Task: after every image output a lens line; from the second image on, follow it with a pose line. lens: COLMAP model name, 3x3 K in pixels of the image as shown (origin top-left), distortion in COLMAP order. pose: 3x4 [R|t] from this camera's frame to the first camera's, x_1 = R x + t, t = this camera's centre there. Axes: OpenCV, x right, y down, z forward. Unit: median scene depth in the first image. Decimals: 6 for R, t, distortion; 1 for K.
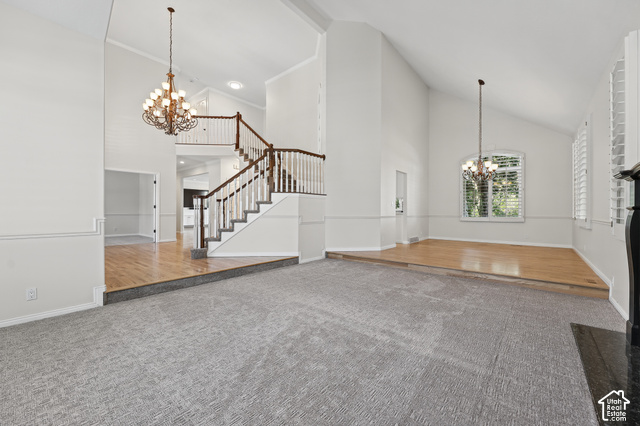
lens RADIAL K [[261.2, 0, 323.6], [0, 261.2, 211.2], [0, 0, 1]] dist [0.002608, 0.000206]
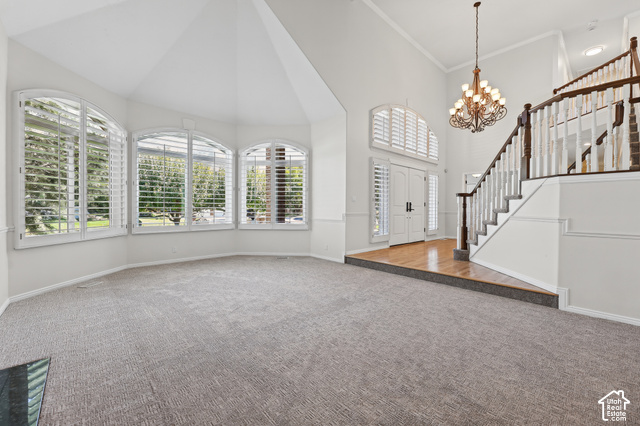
lens RADIAL K [[261.2, 0, 323.2], [0, 261.2, 211.5], [0, 0, 1]] dist [0.002608, 0.000206]
pose [[-0.131755, 0.005394, -0.991268, 0.504583], [-0.003633, 0.999976, 0.005924, 0.001477], [0.991276, 0.004382, -0.131732, 0.602855]]
